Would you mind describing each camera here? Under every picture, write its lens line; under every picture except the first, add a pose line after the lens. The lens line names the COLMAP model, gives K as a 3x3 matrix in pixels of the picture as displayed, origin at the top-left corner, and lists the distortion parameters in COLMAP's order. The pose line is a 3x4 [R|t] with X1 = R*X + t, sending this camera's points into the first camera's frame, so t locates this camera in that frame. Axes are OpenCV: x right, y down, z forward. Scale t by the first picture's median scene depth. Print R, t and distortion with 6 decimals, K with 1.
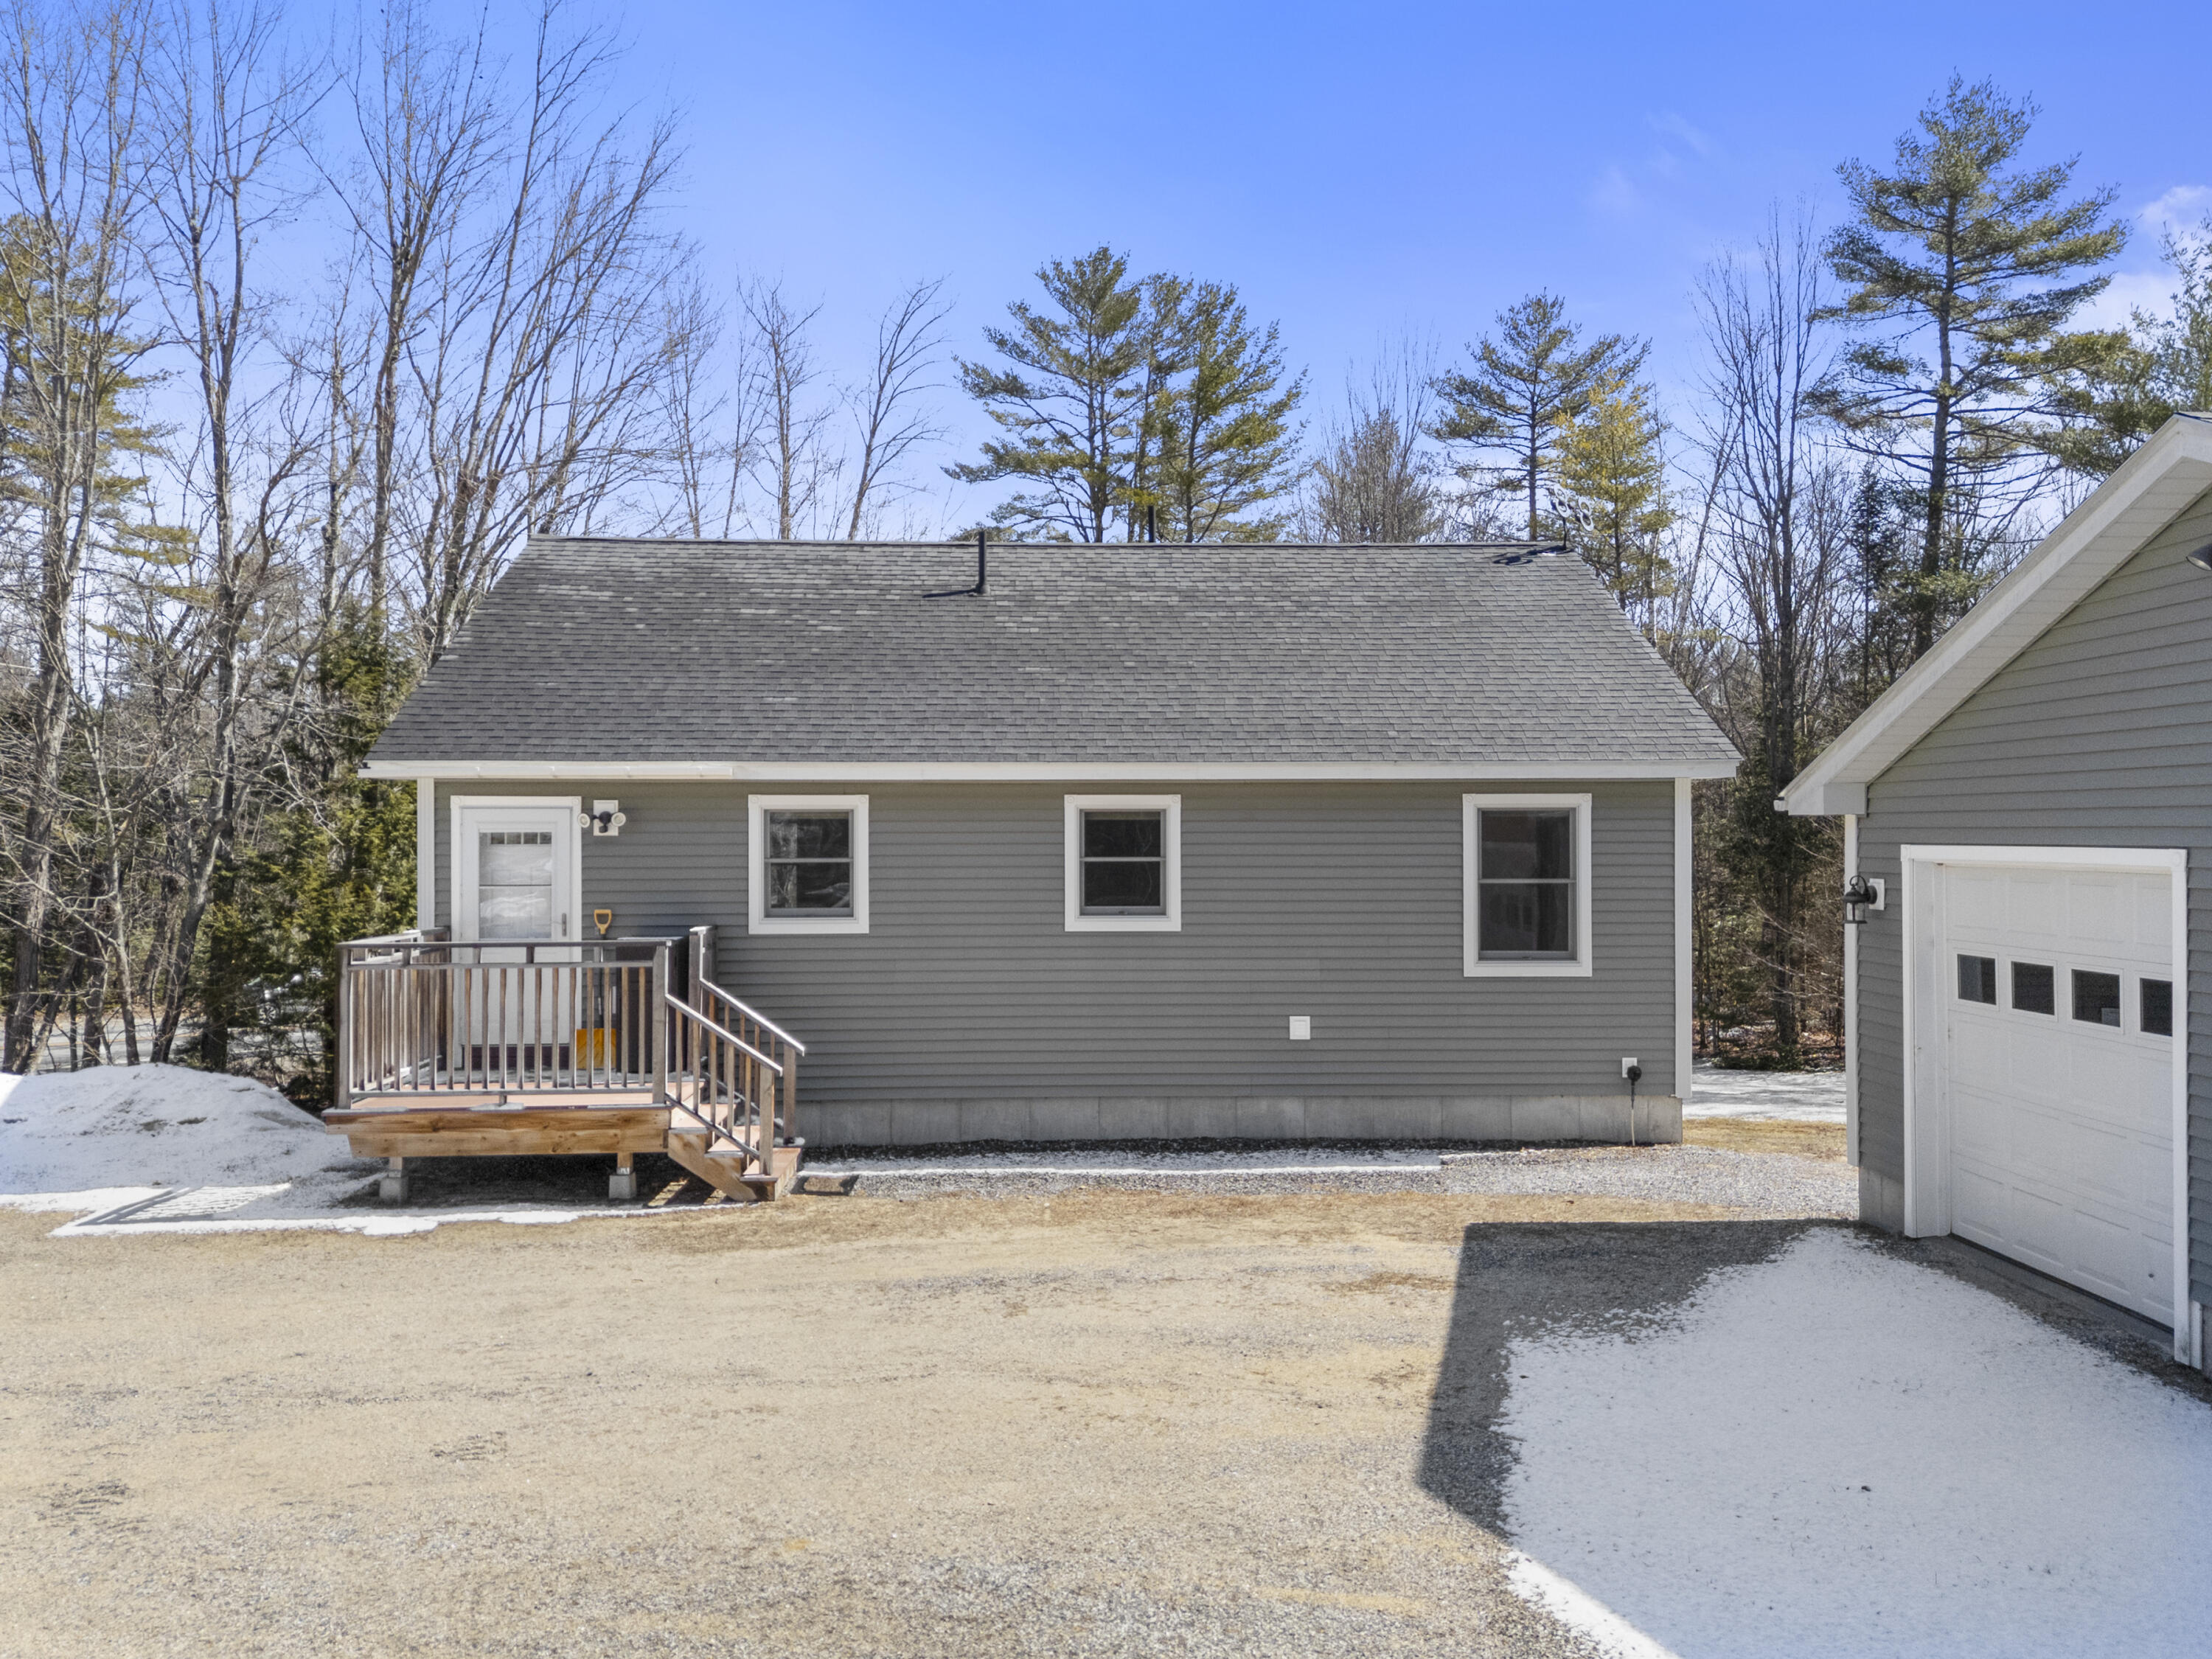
lens RADIAL K [[1624.4, 0, 1082.0], [0, 1624.4, 823.0], [0, 0, 1]] dist [0.074186, -0.068940]
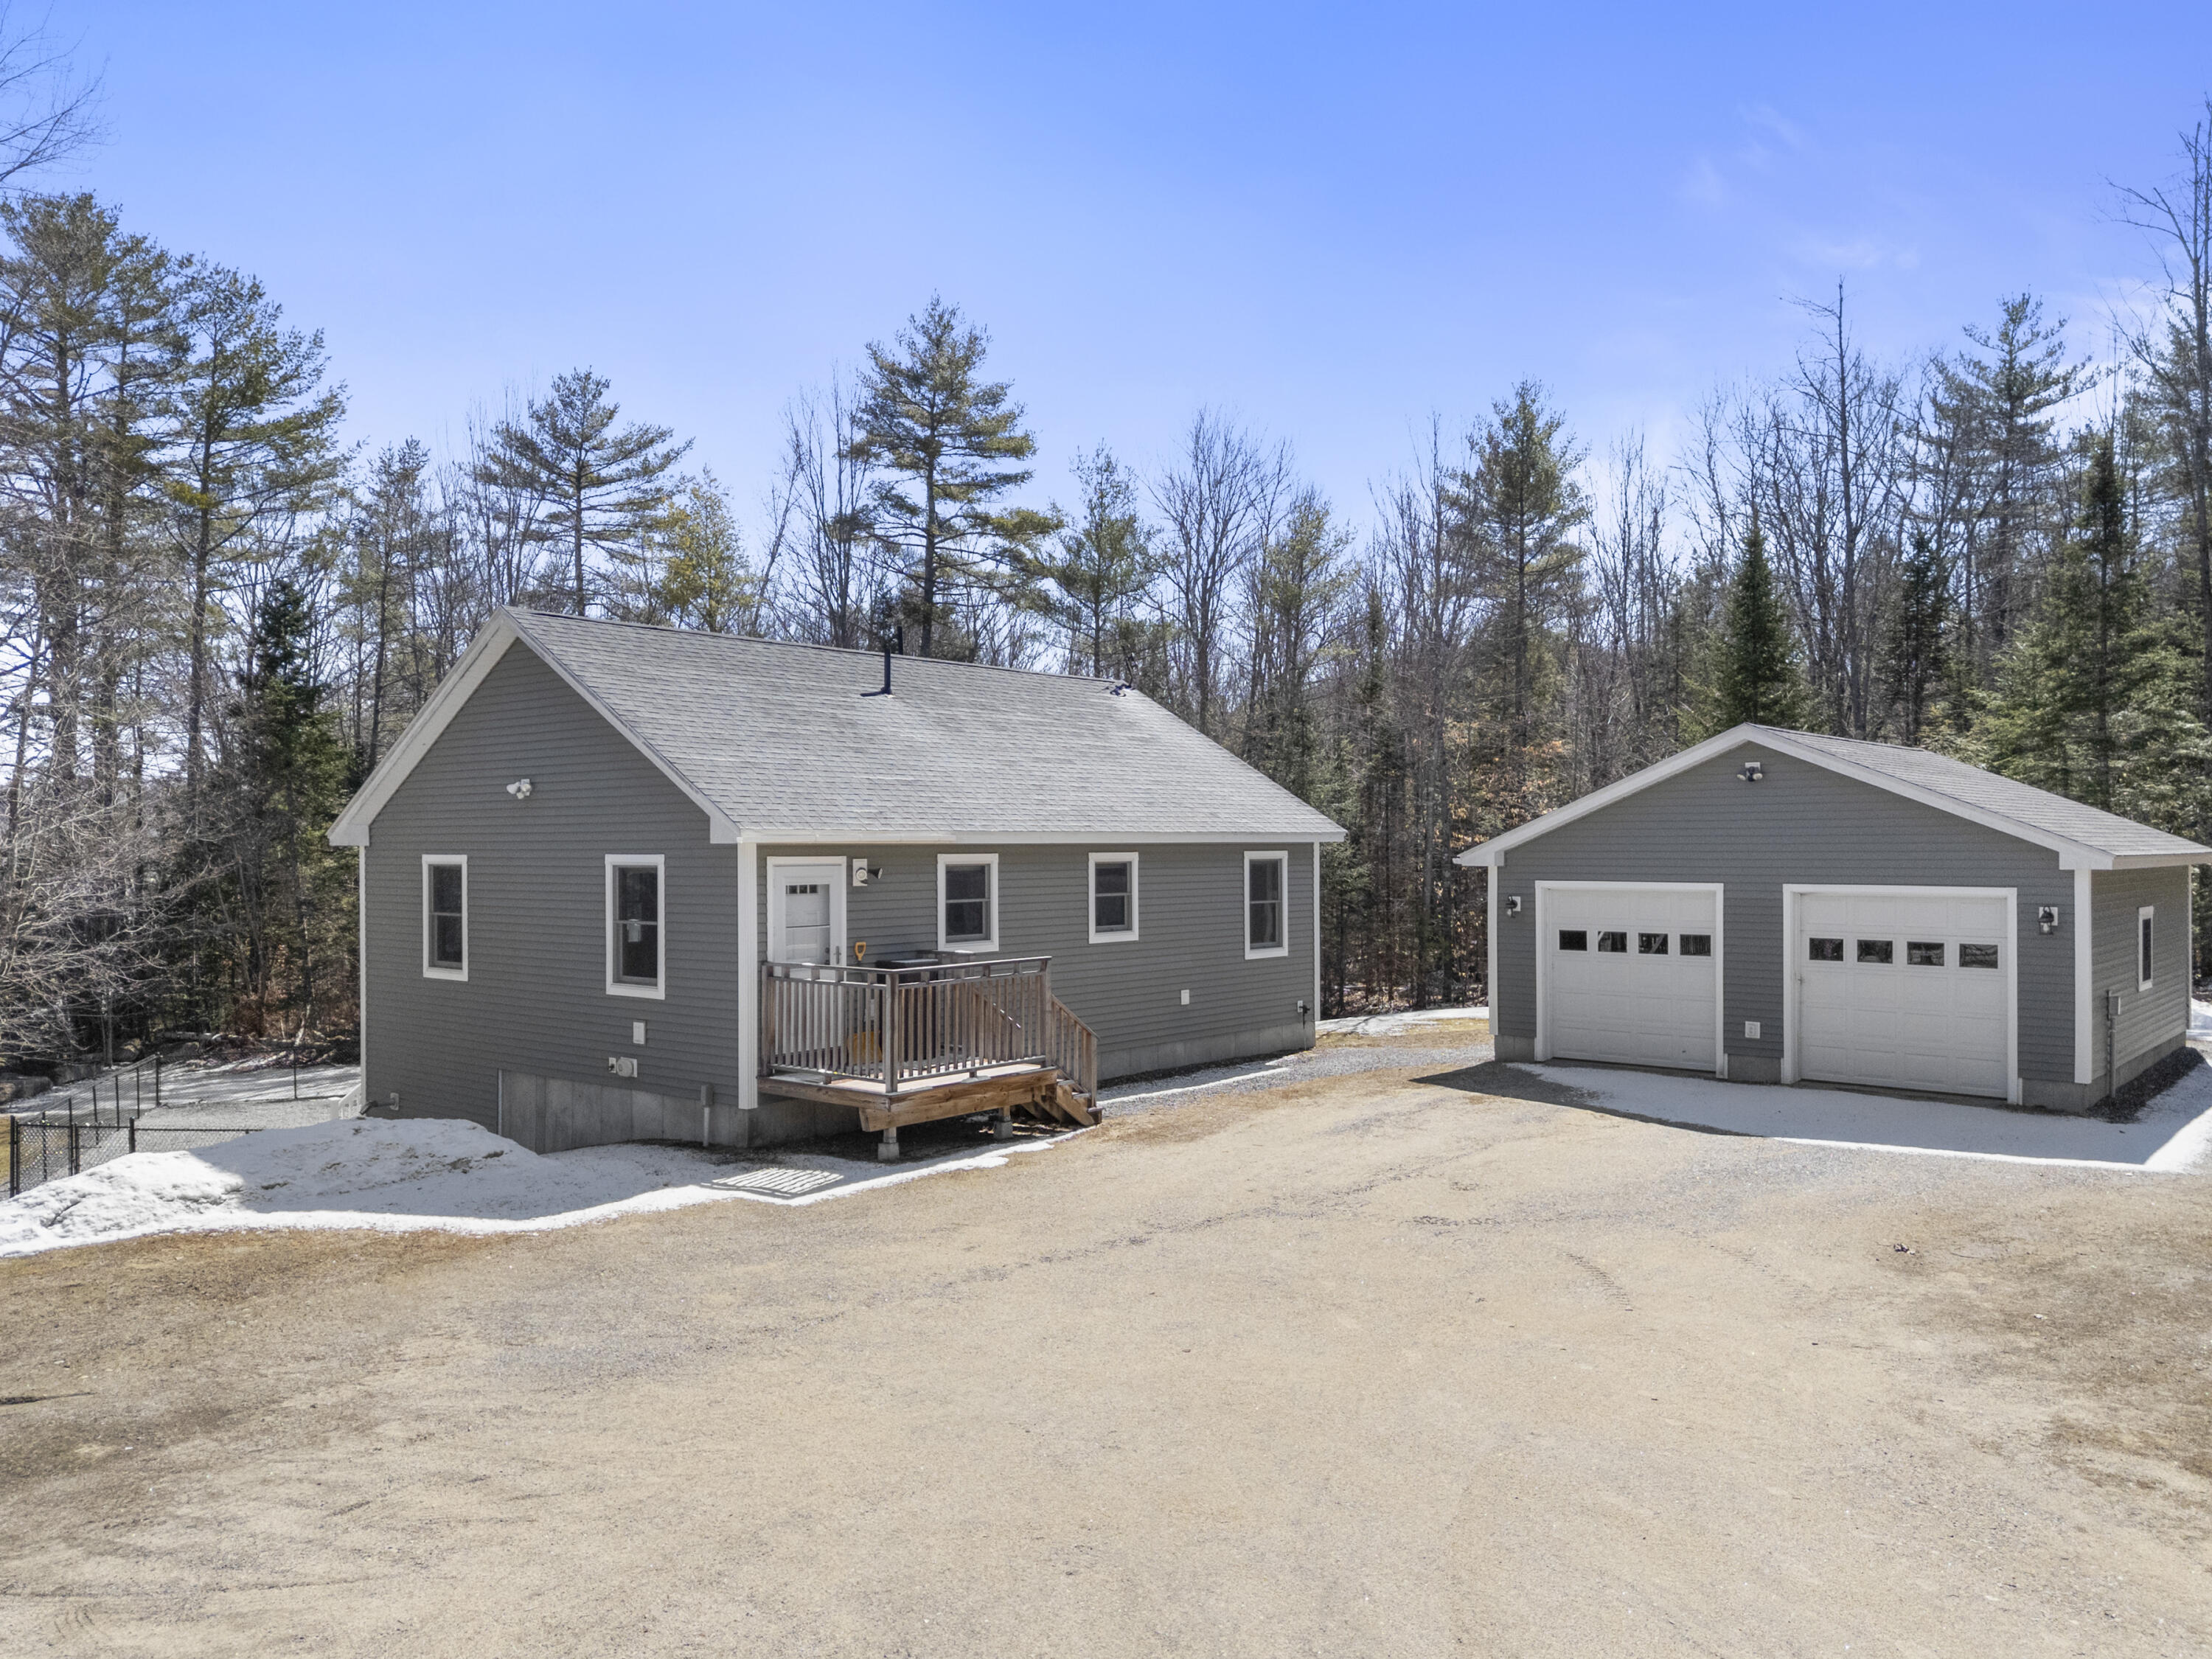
lens RADIAL K [[1643.7, 0, 1109.6], [0, 1643.7, 841.7], [0, 0, 1]] dist [0.093906, -0.087587]
pose [[0.673240, 0.001427, 0.739422, -1.457359], [-0.002821, 0.999996, 0.000638, -0.037209], [-0.739418, -0.002516, 0.673241, -0.051195]]
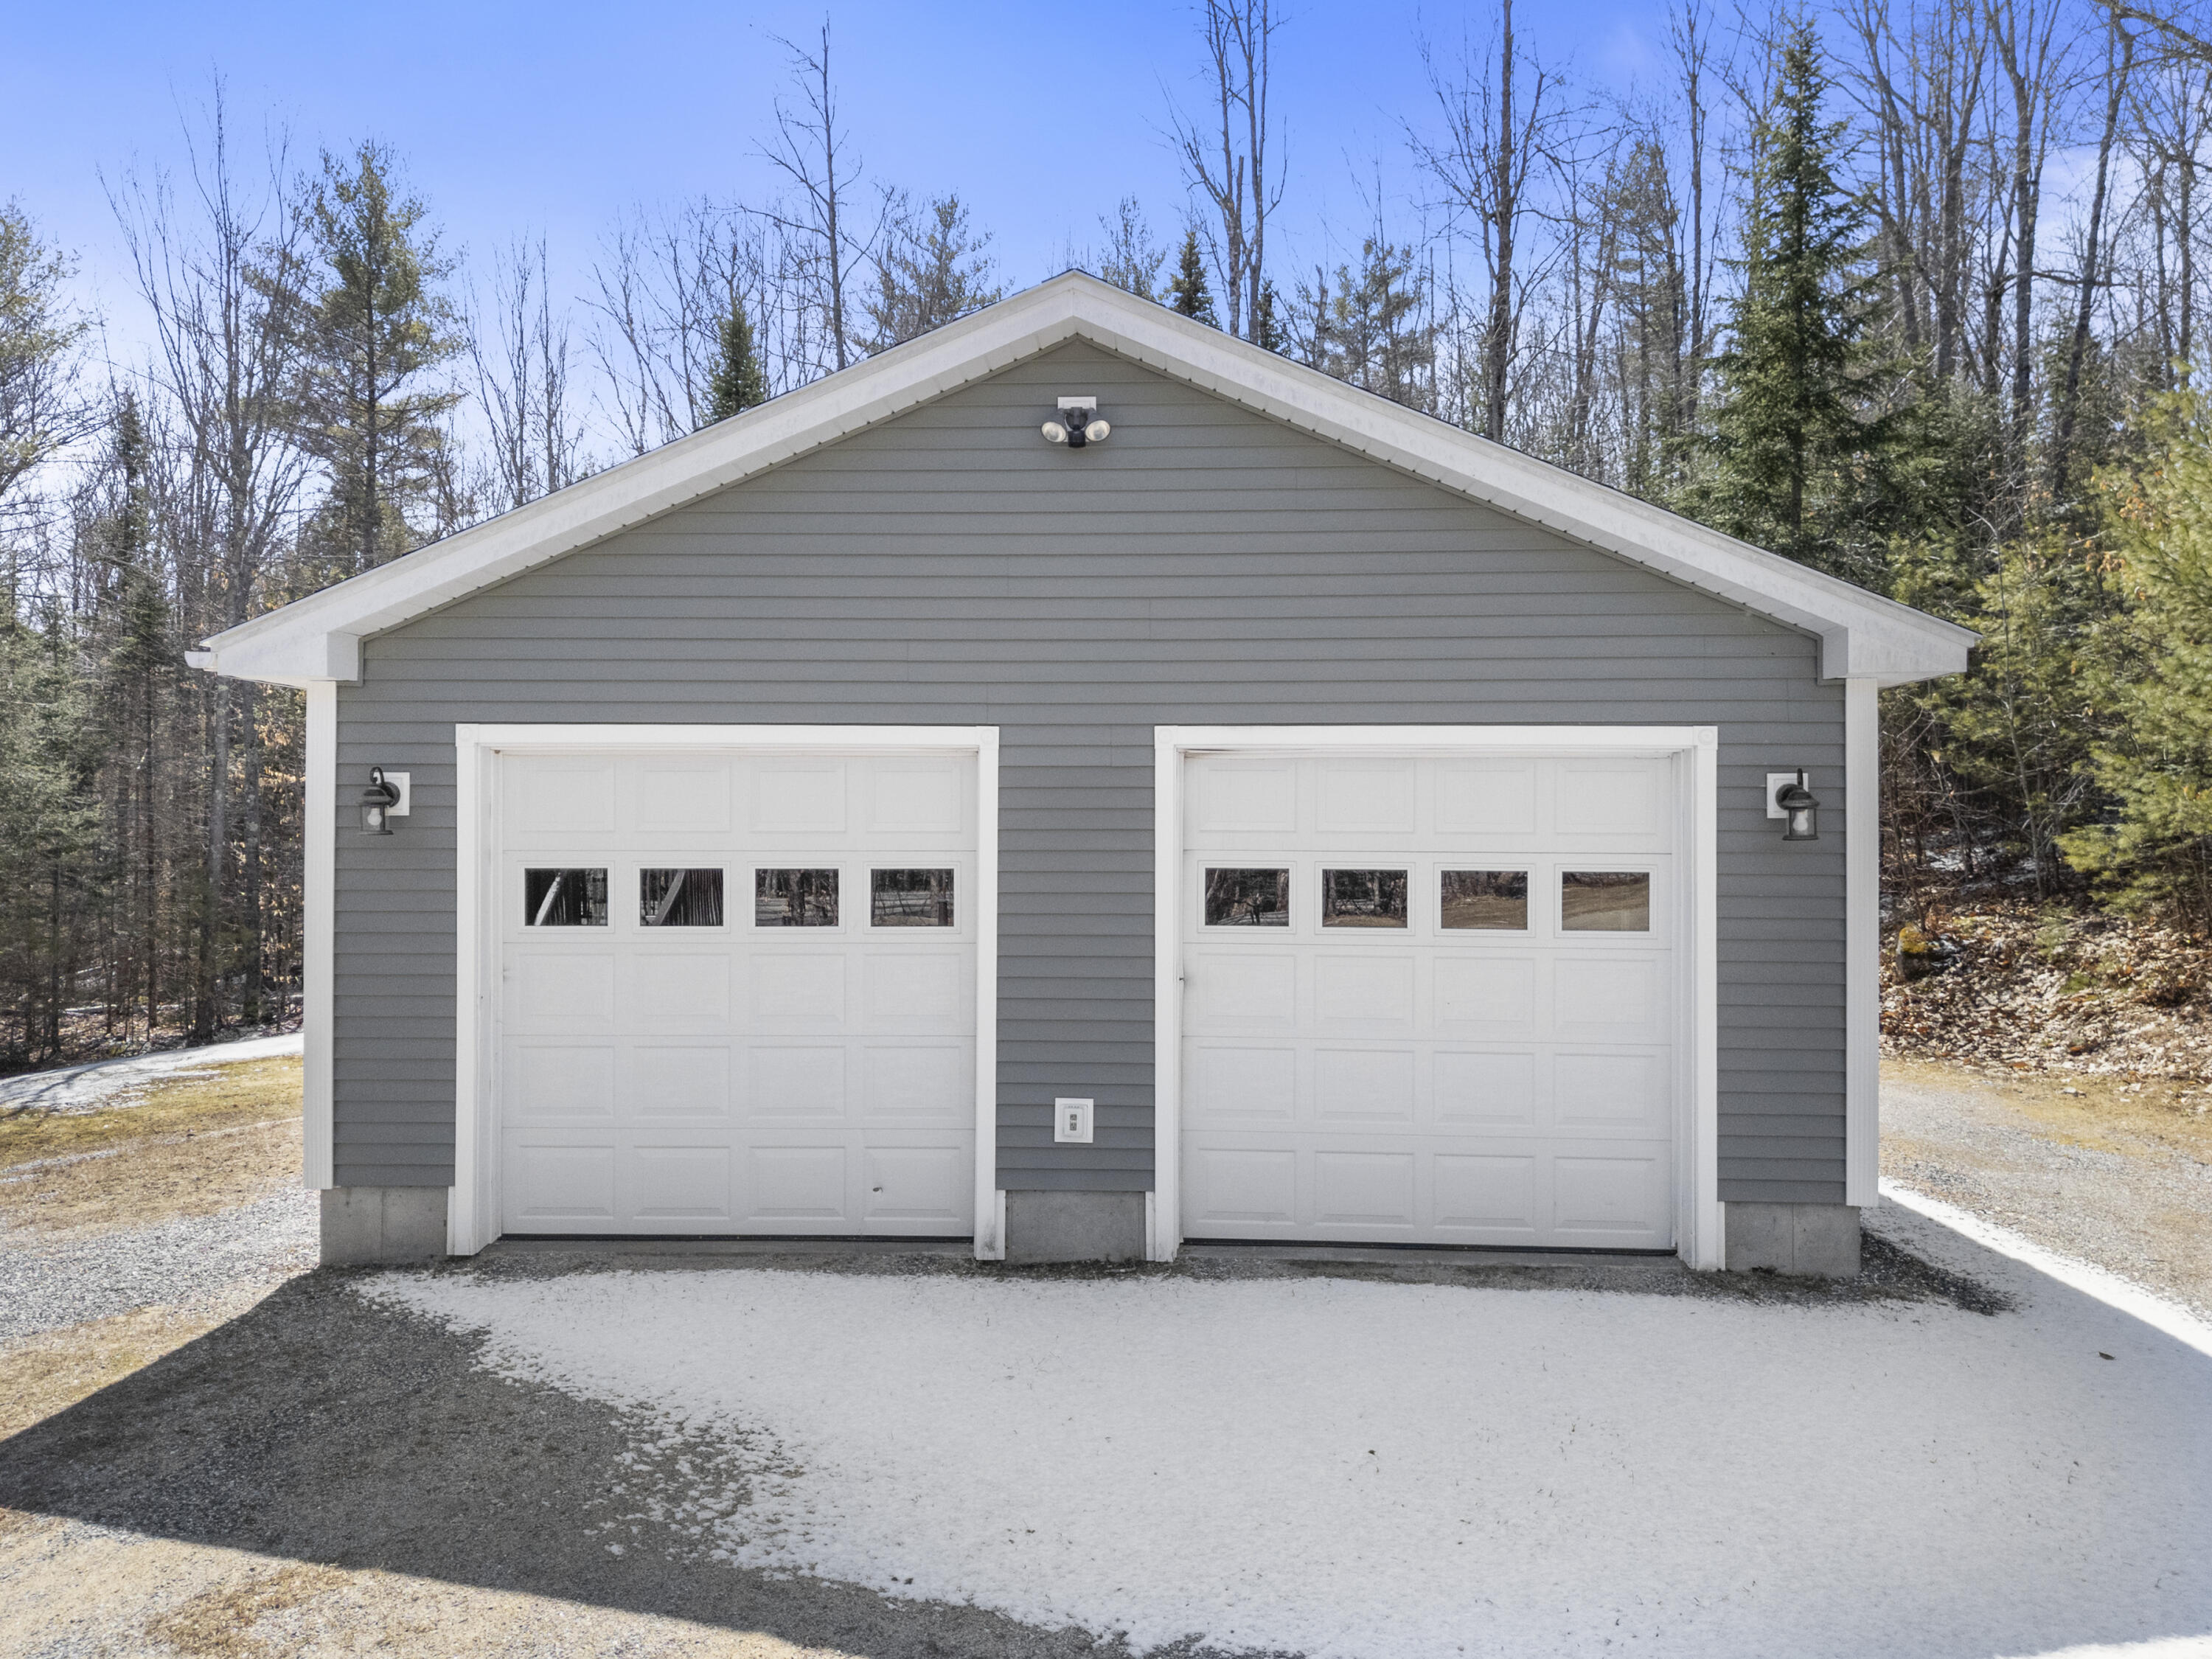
lens RADIAL K [[1643.7, 0, 1109.6], [0, 1643.7, 841.7], [0, 0, 1]] dist [0.093906, -0.087587]
pose [[0.074480, -0.005861, 0.997205, -0.212750], [-0.007862, 0.999948, 0.006464, 0.056903], [-0.997192, -0.008322, 0.074430, 0.640163]]
